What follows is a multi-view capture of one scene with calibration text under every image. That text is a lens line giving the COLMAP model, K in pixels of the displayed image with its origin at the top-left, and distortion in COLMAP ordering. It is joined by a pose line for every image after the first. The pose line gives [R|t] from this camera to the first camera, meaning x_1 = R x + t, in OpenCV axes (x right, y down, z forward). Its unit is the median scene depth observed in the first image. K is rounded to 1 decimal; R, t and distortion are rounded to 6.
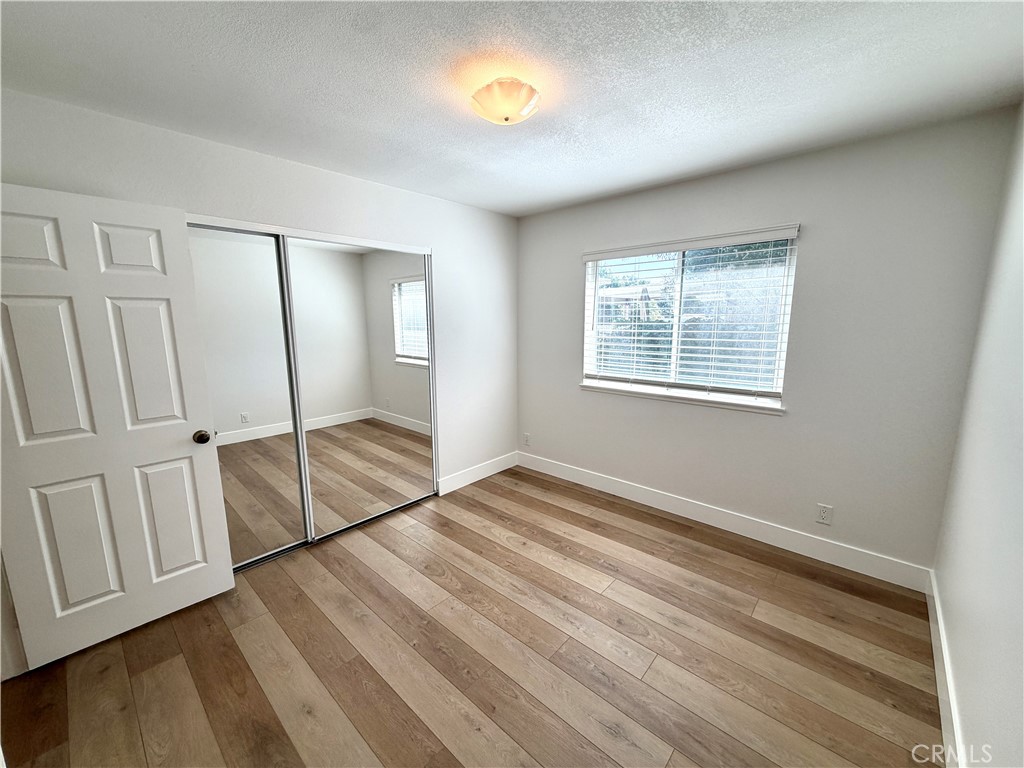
lens RADIAL K [[422.2, 0, 512.0], [0, 422.2, 384.0], [0, 0, 1]] dist [-0.008285, -0.000023]
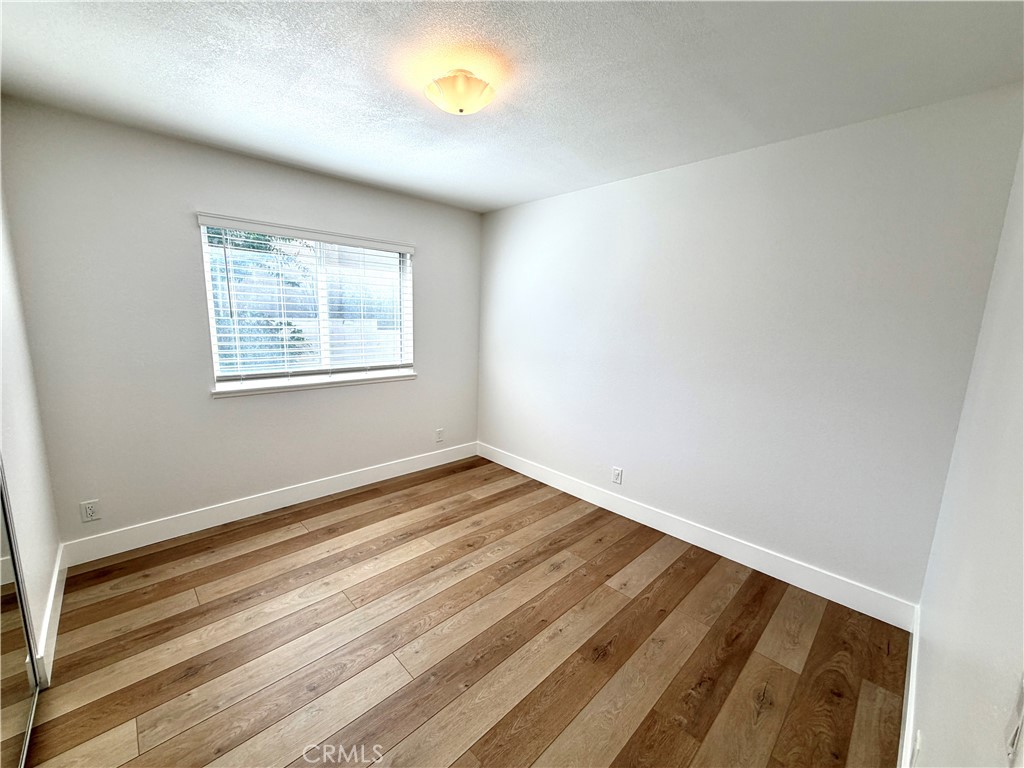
lens RADIAL K [[422.2, 0, 512.0], [0, 422.2, 384.0], [0, 0, 1]] dist [-0.008285, -0.000023]
pose [[0.016482, -0.148824, 0.988726, -0.765257], [0.126469, 0.981229, 0.145587, -0.073481], [-0.991834, 0.122643, 0.034994, 0.624808]]
